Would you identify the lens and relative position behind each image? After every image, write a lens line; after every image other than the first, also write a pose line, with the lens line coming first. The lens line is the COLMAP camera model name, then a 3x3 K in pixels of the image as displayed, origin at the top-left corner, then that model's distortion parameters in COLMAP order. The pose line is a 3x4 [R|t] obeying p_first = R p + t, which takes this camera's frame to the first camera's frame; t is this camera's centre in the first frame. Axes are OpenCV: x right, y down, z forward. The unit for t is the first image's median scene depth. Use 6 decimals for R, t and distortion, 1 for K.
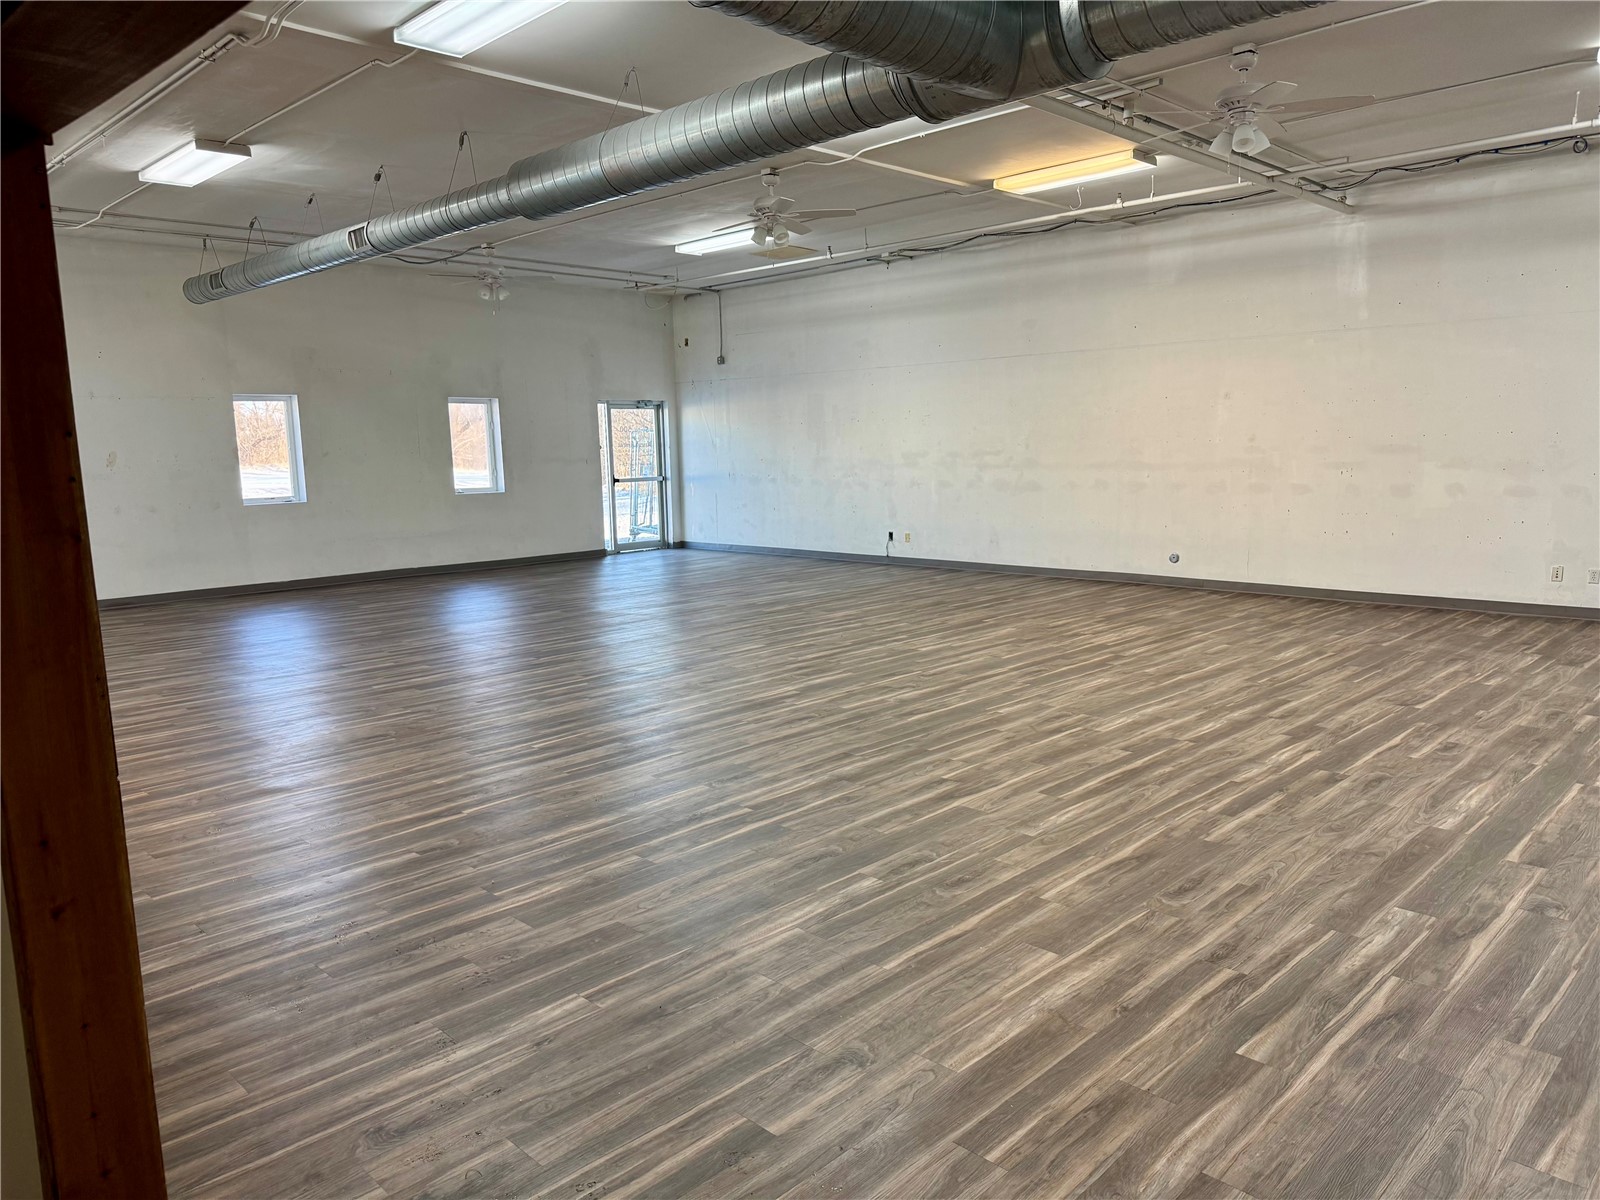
lens RADIAL K [[1130.8, 0, 802.4], [0, 1130.8, 605.0], [0, 0, 1]] dist [0.006429, -0.003928]
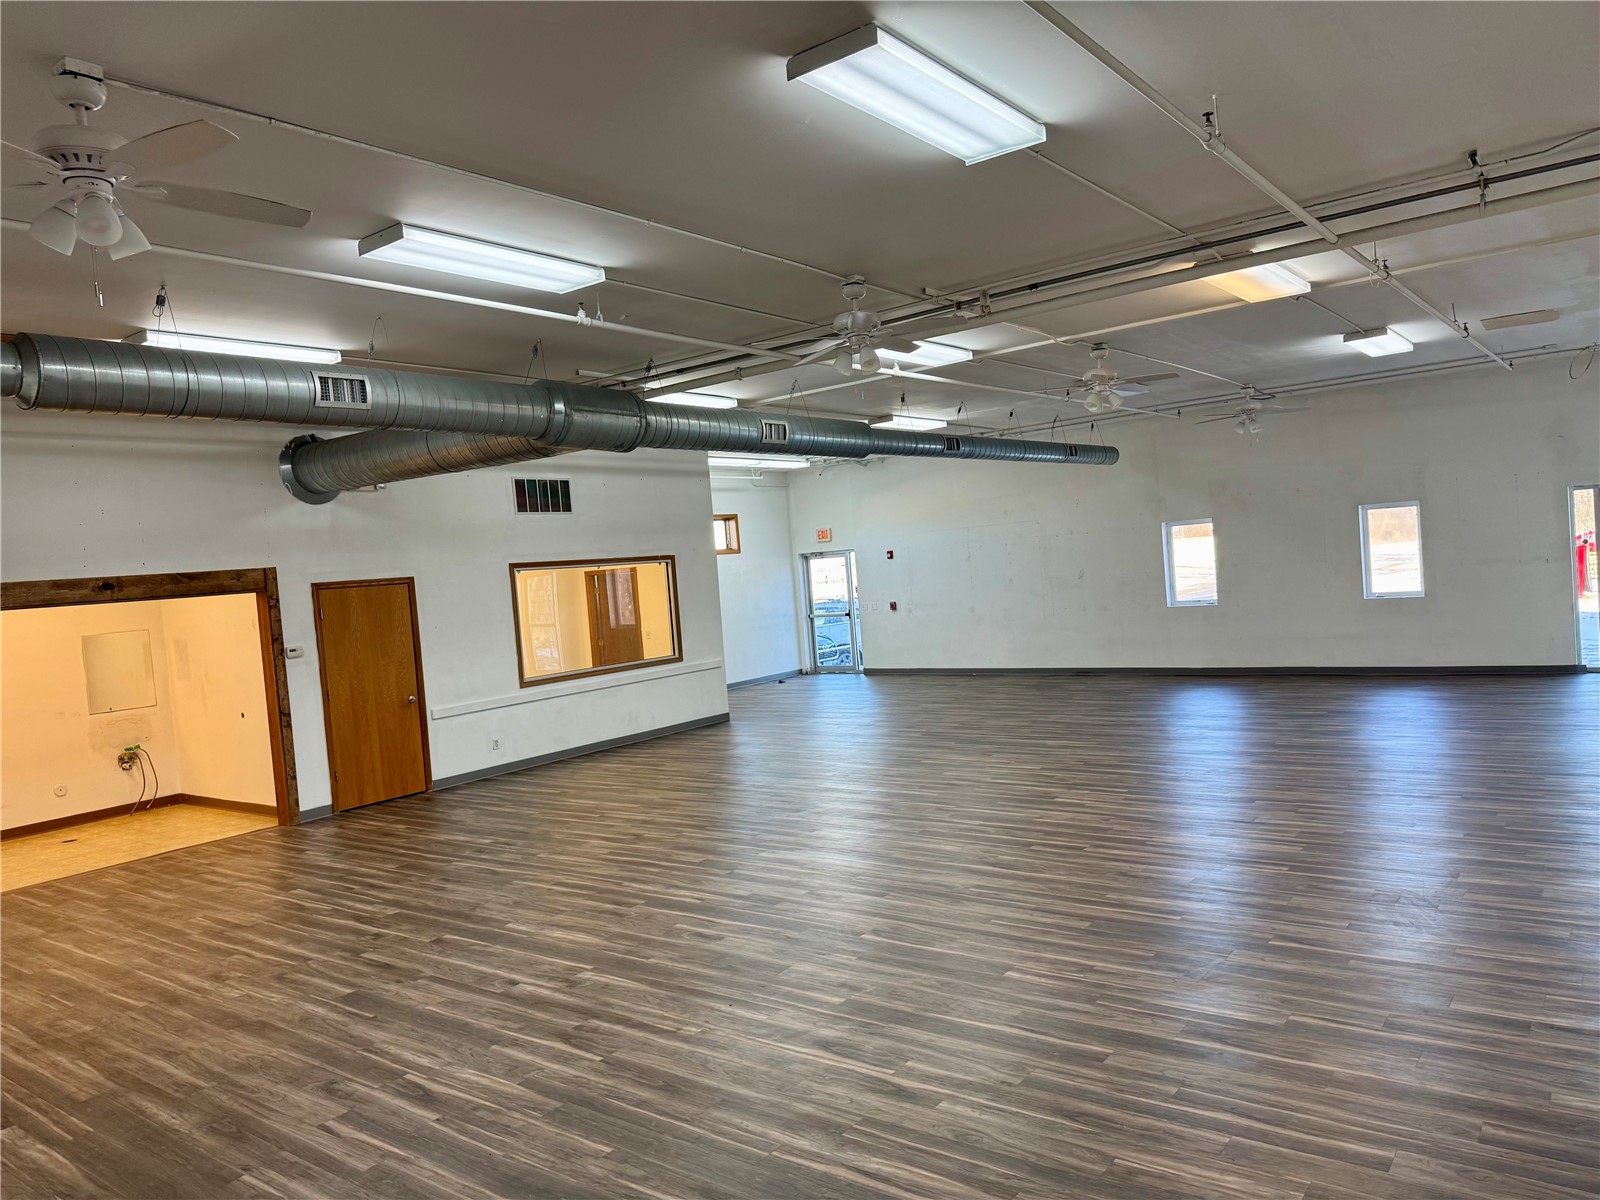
lens RADIAL K [[1116.0, 0, 806.7], [0, 1116.0, 603.7], [0, 0, 1]] dist [0.118358, -0.188415]
pose [[0.120845, 0.042836, -0.991747, 0.809176], [-0.067450, 0.997114, 0.034849, -0.117738], [0.990377, 0.062682, 0.123385, 0.461585]]
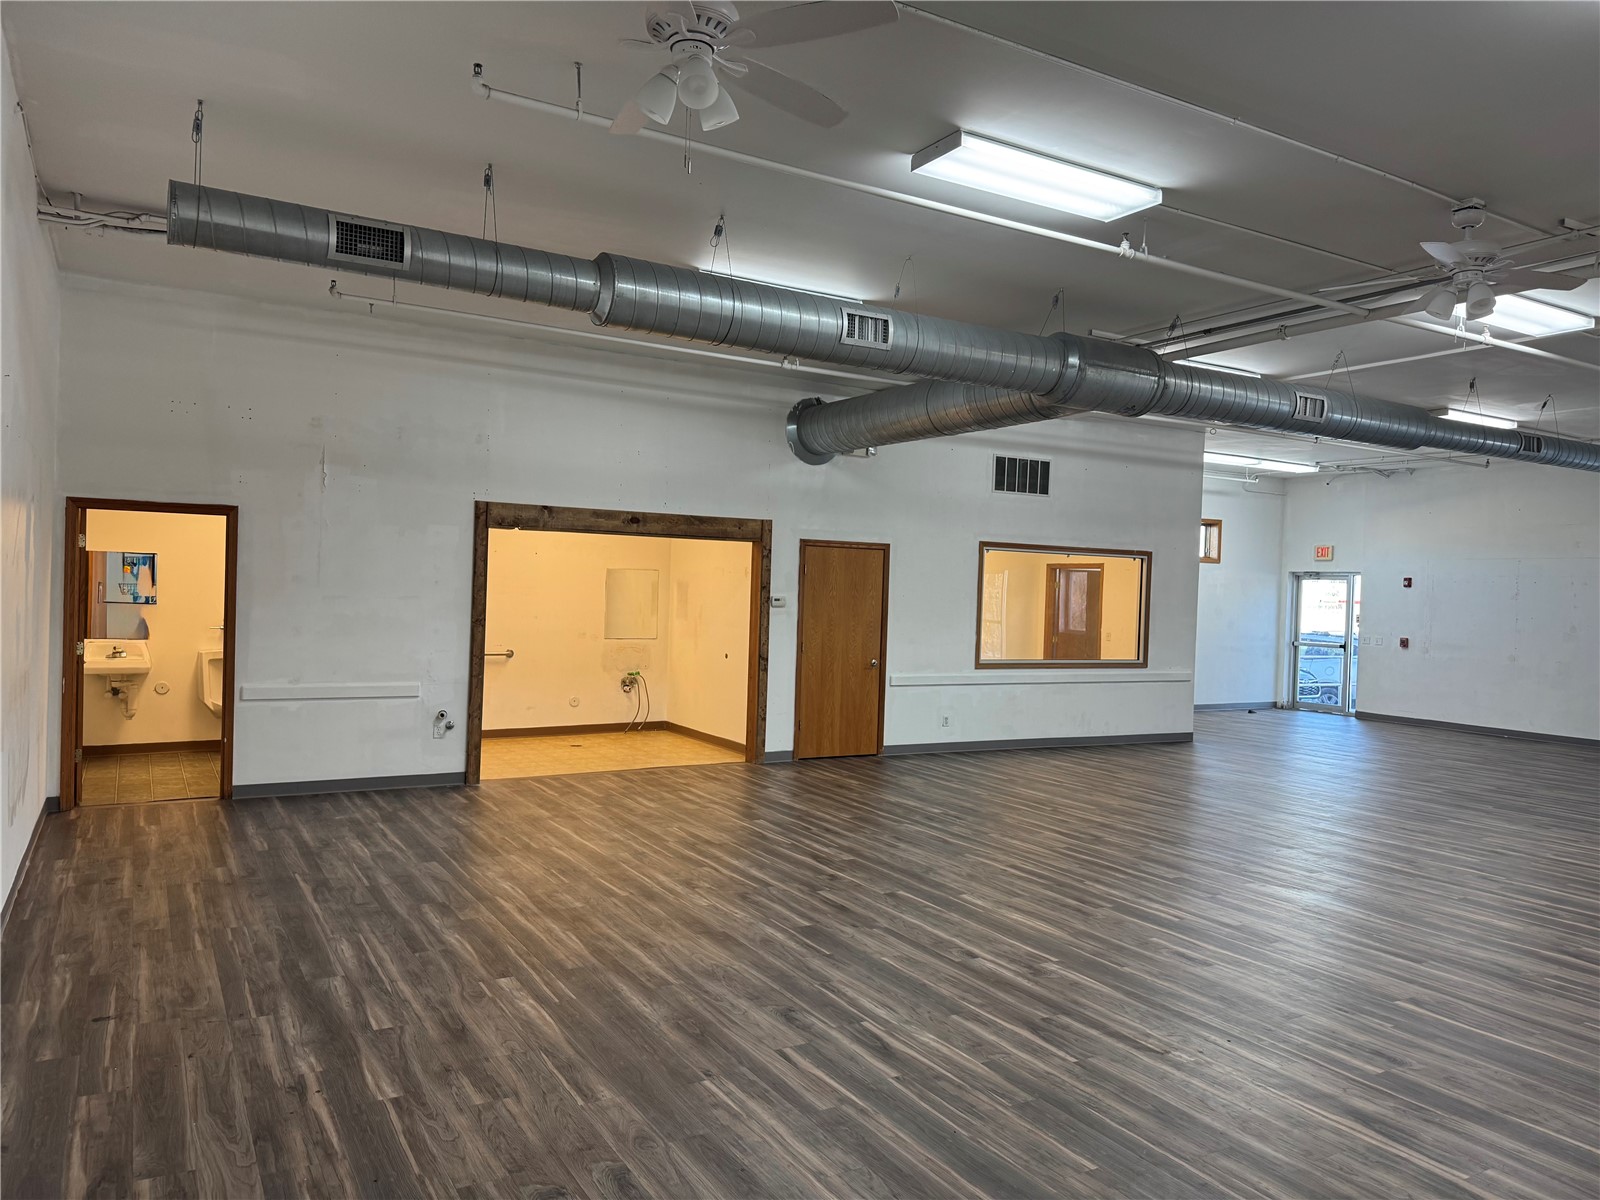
lens RADIAL K [[1116.0, 0, 806.7], [0, 1116.0, 603.7], [0, 0, 1]] dist [0.118358, -0.188415]
pose [[-0.261989, 0.022274, -0.964814, 0.765186], [-0.167981, 0.983420, 0.068318, -0.086522], [0.950339, 0.179969, -0.253904, 0.433026]]
